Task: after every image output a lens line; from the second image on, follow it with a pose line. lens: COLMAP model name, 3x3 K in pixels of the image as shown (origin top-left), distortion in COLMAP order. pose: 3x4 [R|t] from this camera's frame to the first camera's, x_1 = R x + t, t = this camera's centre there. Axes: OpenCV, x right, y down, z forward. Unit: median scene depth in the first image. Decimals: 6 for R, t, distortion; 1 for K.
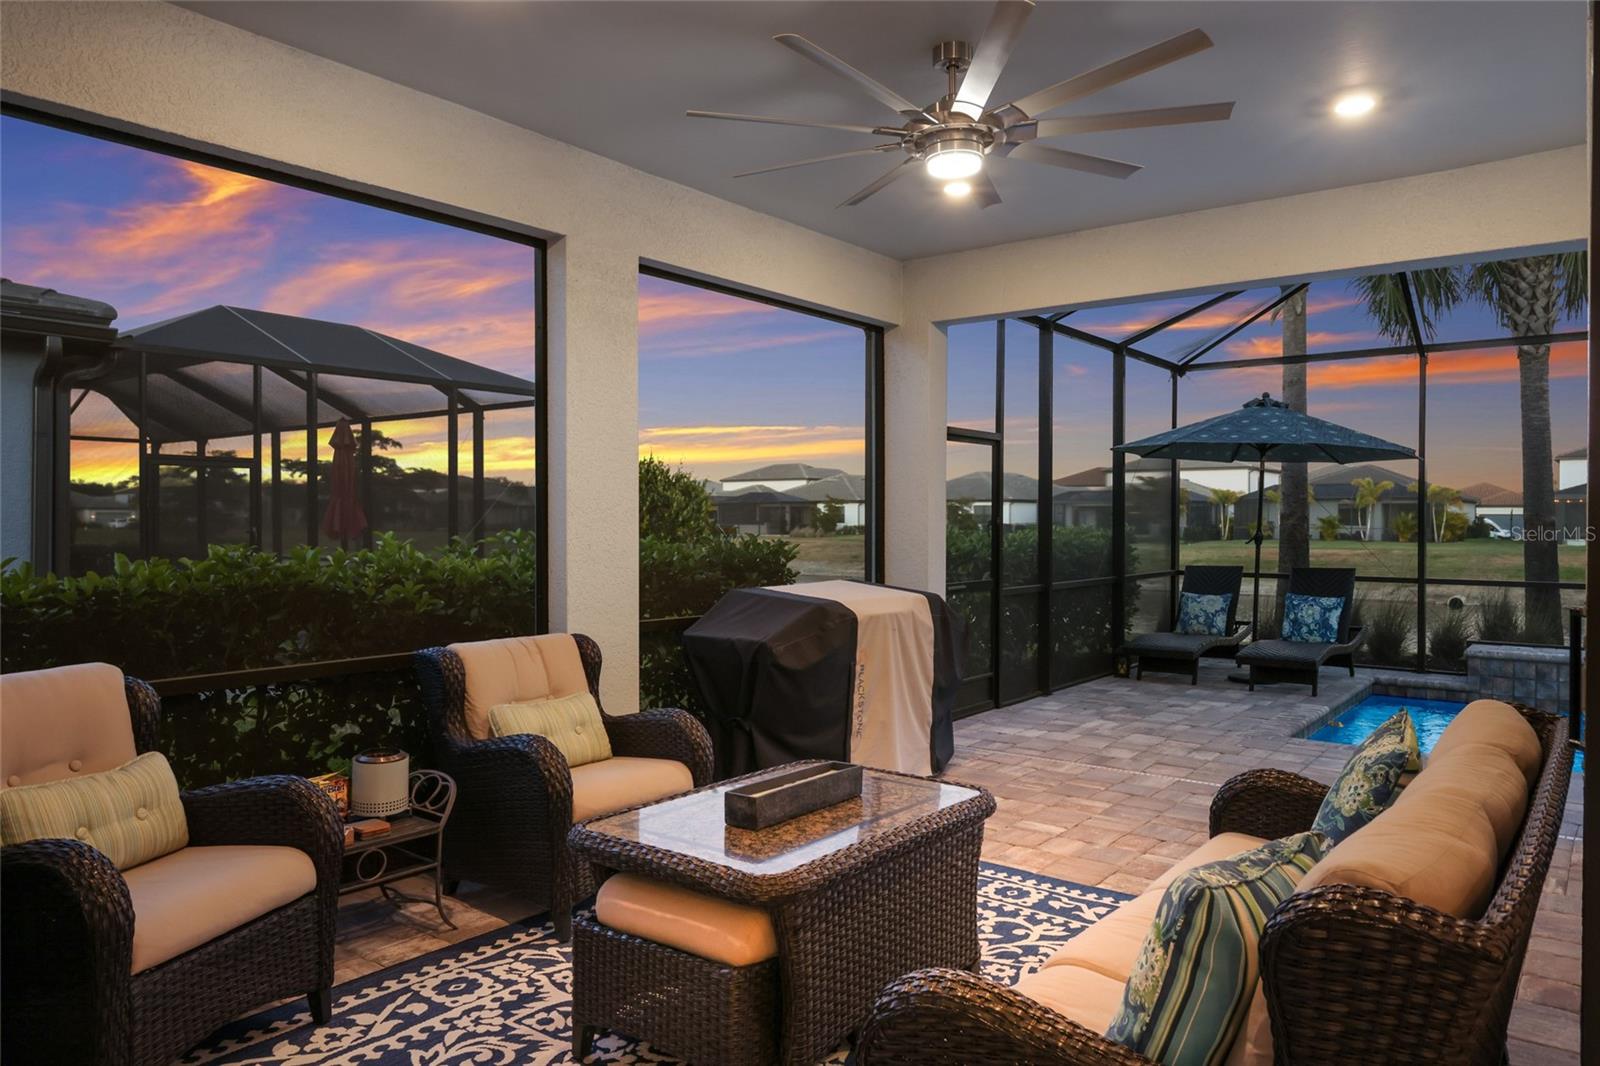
lens RADIAL K [[1070.8, 0, 800.0], [0, 1070.8, 533.0], [0, 0, 1]] dist [-0.005202, -0.000823]
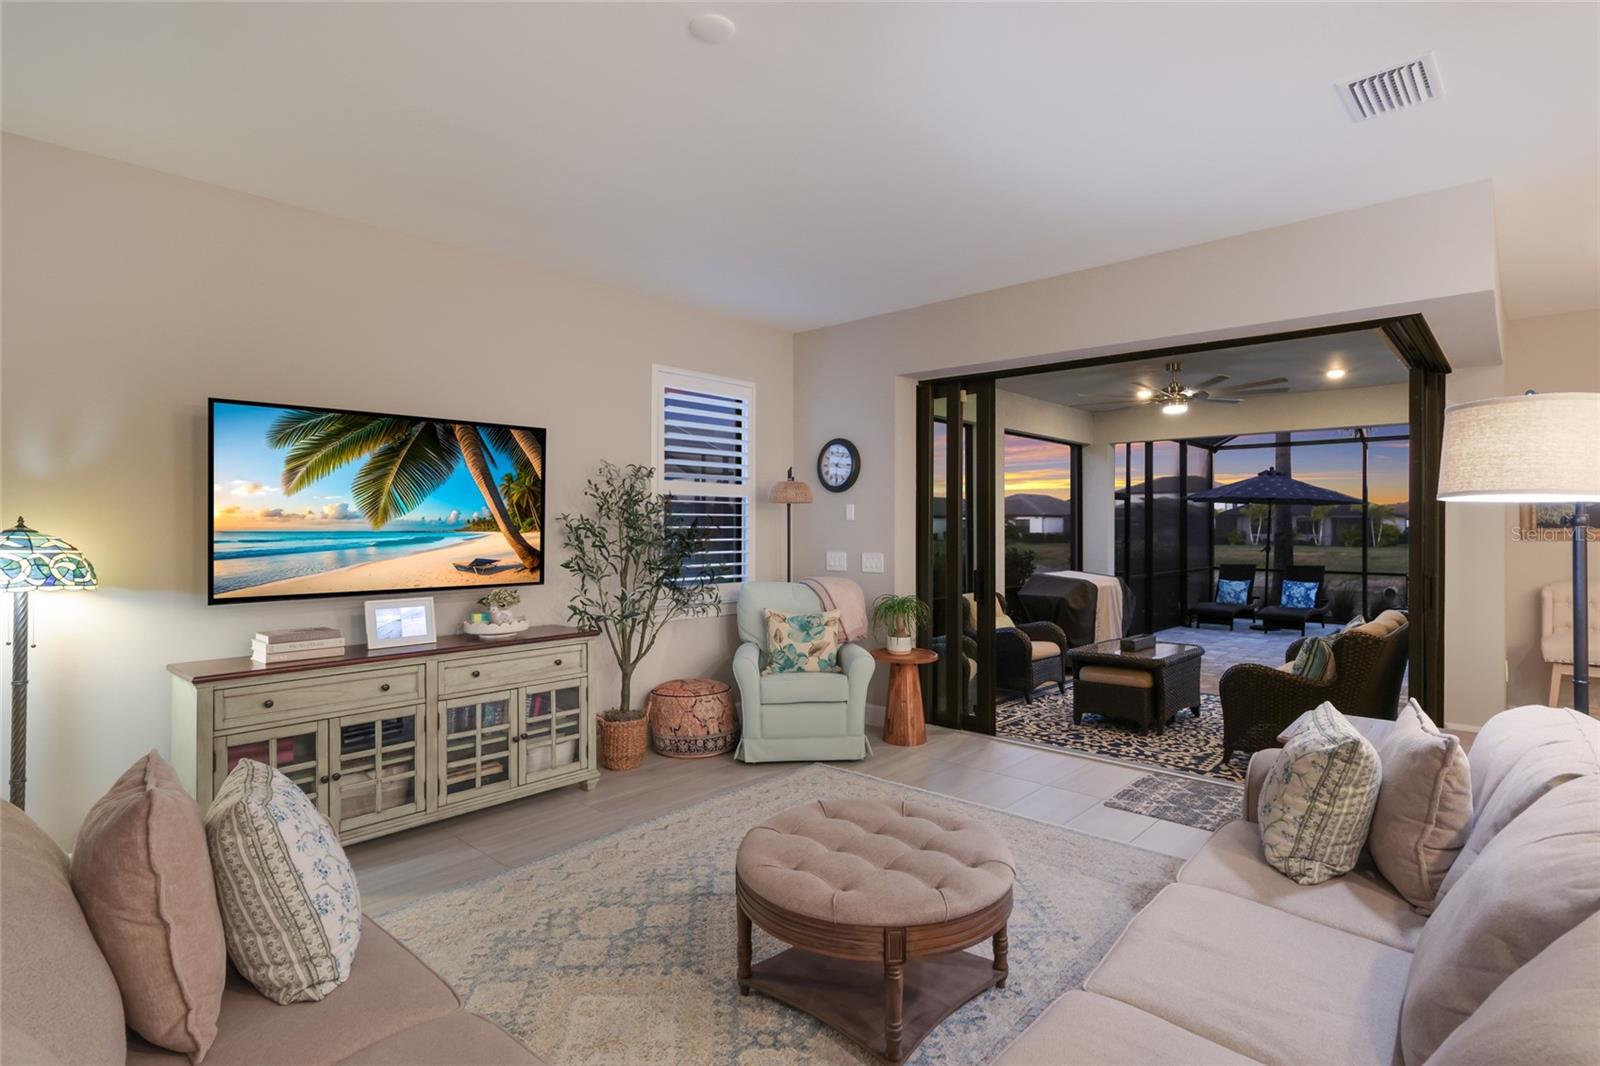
lens RADIAL K [[798.6, 0, 804.2], [0, 798.6, 528.4], [0, 0, 1]] dist [-0.001751, -0.000568]
pose [[0.996490, -0.000282, -0.083715, -0.222702], [-0.000774, 0.999920, -0.012588, -0.011345], [0.083712, 0.012609, 0.996410, -0.376975]]
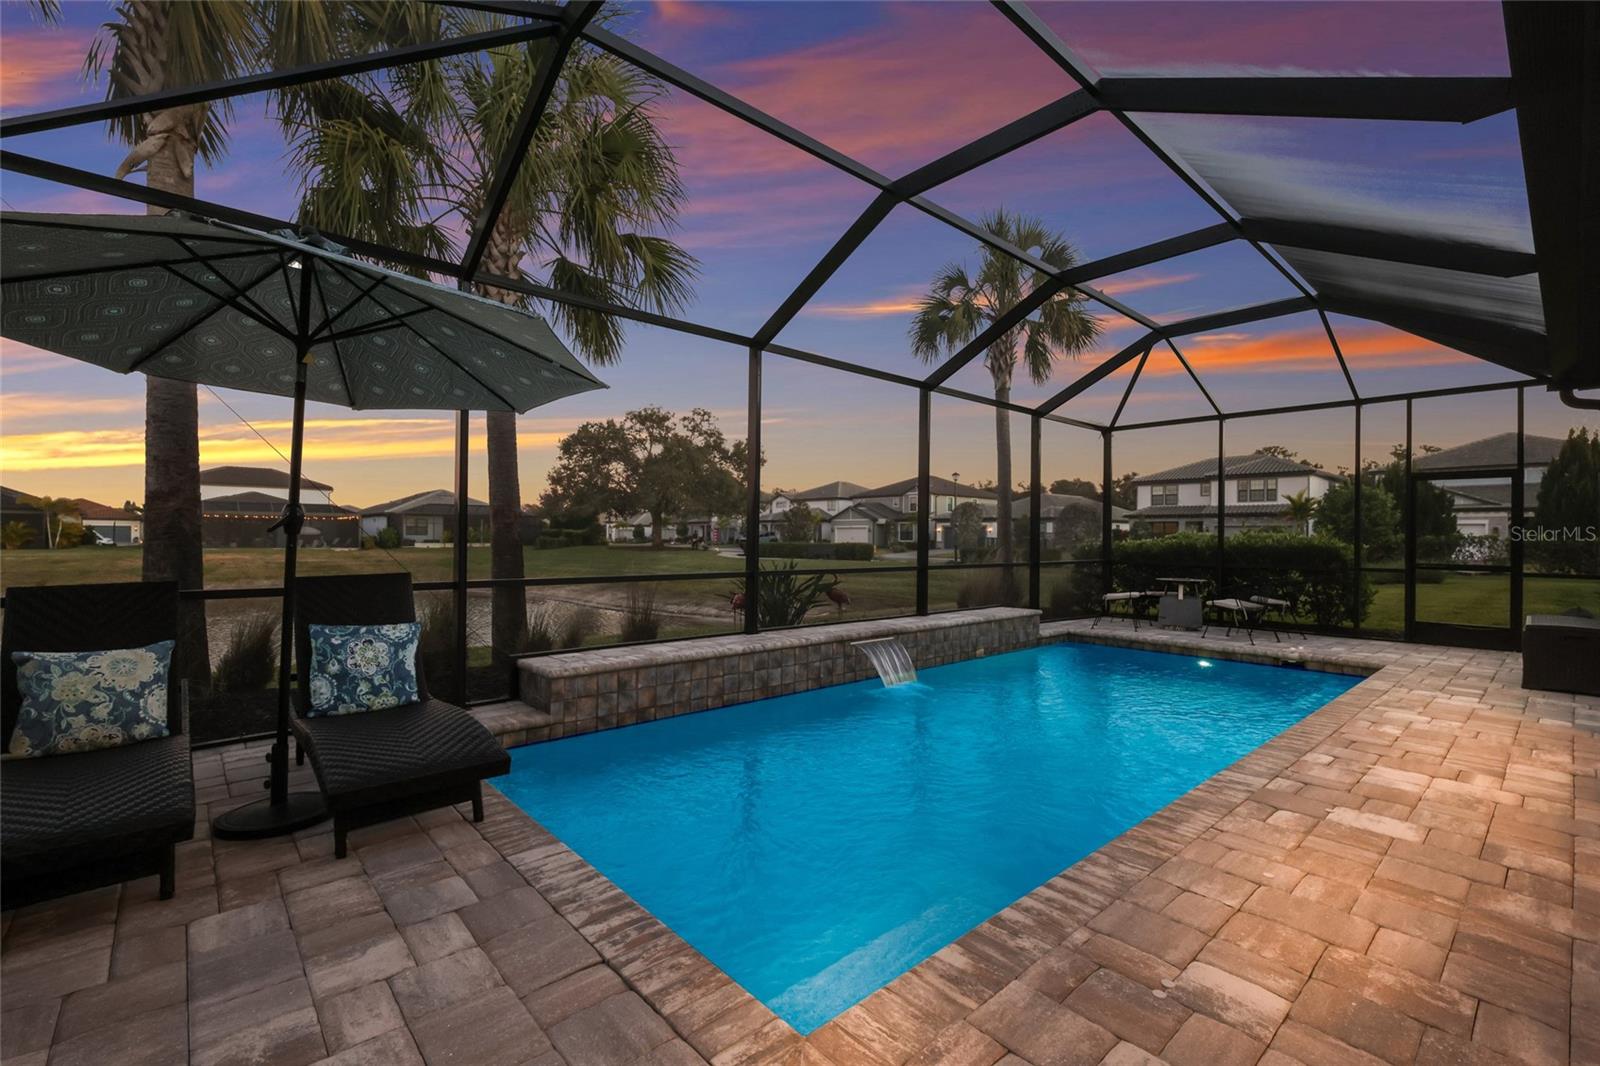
lens RADIAL K [[699.1, 0, 807.5], [0, 699.1, 525.6], [0, 0, 1]] dist [-0.002012, 0.000420]
pose [[0.178830, 0.011275, 0.983815, 0.155045], [0.010018, 0.999862, -0.013280, 0.013181], [-0.983829, 0.012231, 0.178692, 0.700906]]
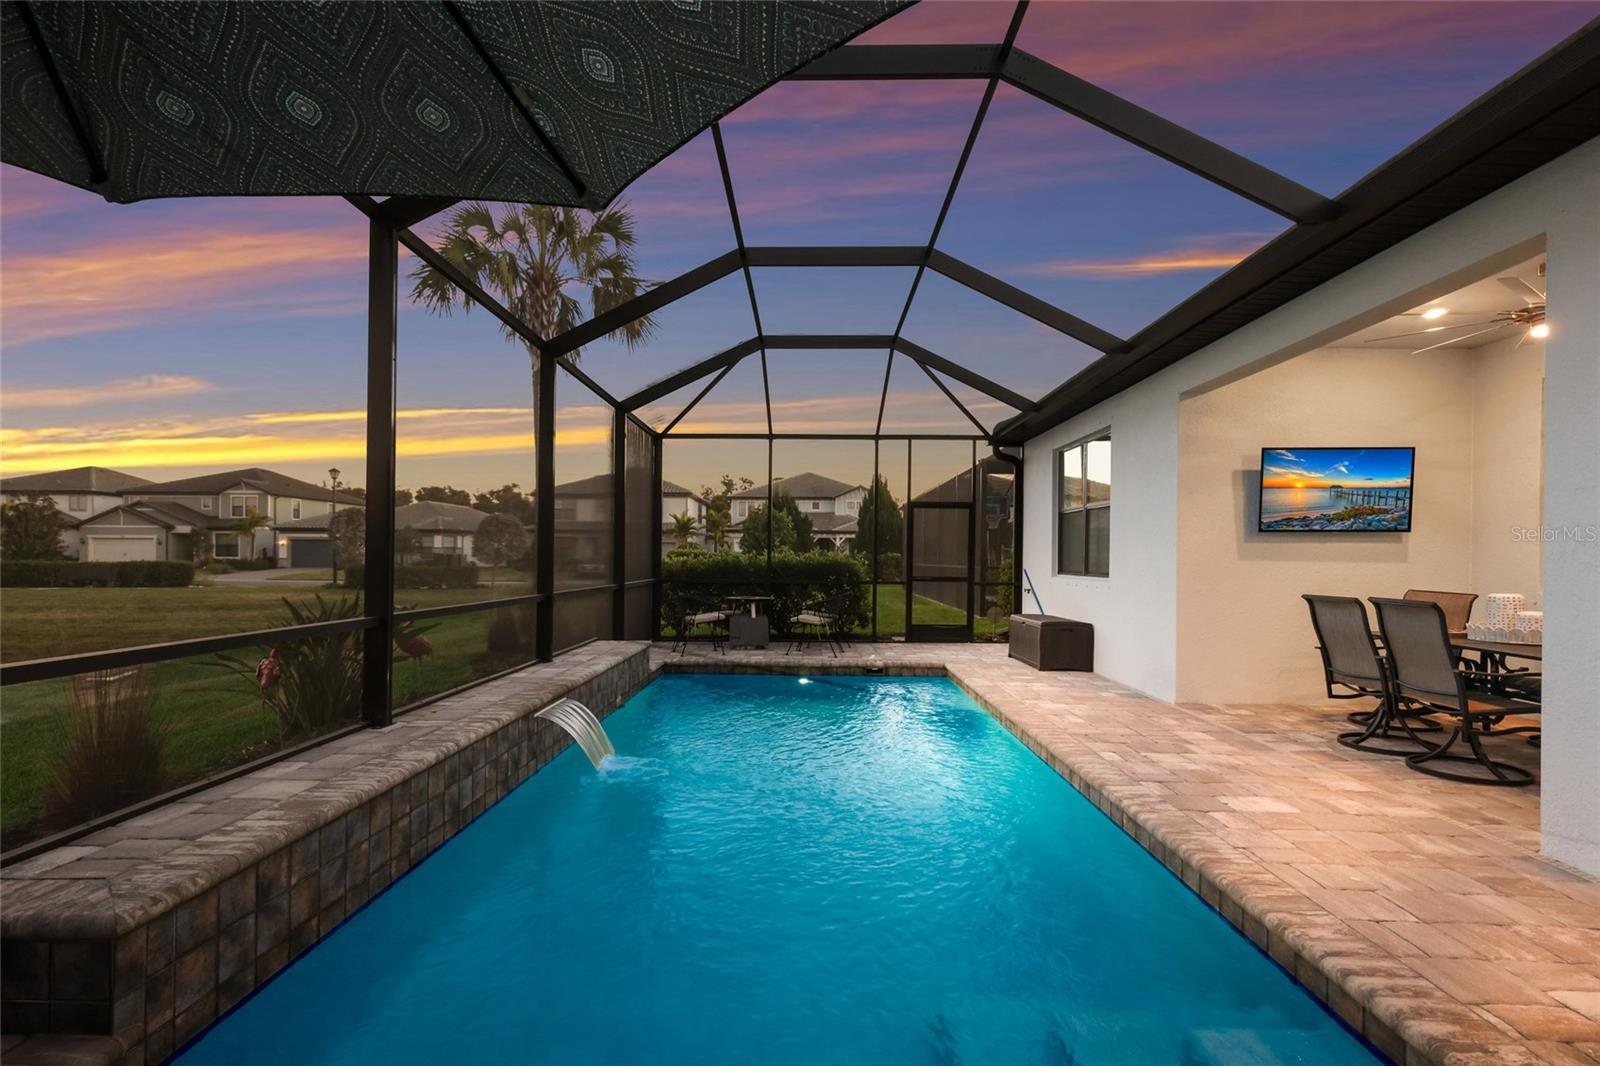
lens RADIAL K [[761.8, 0, 795.9], [0, 761.8, 553.7], [0, 0, 1]] dist [0.002731, -0.000046]
pose [[-0.595058, -0.006740, 0.803655, 0.229803], [0.002566, 0.999944, 0.010286, 0.011835], [-0.803679, 0.008183, -0.595007, 0.798794]]
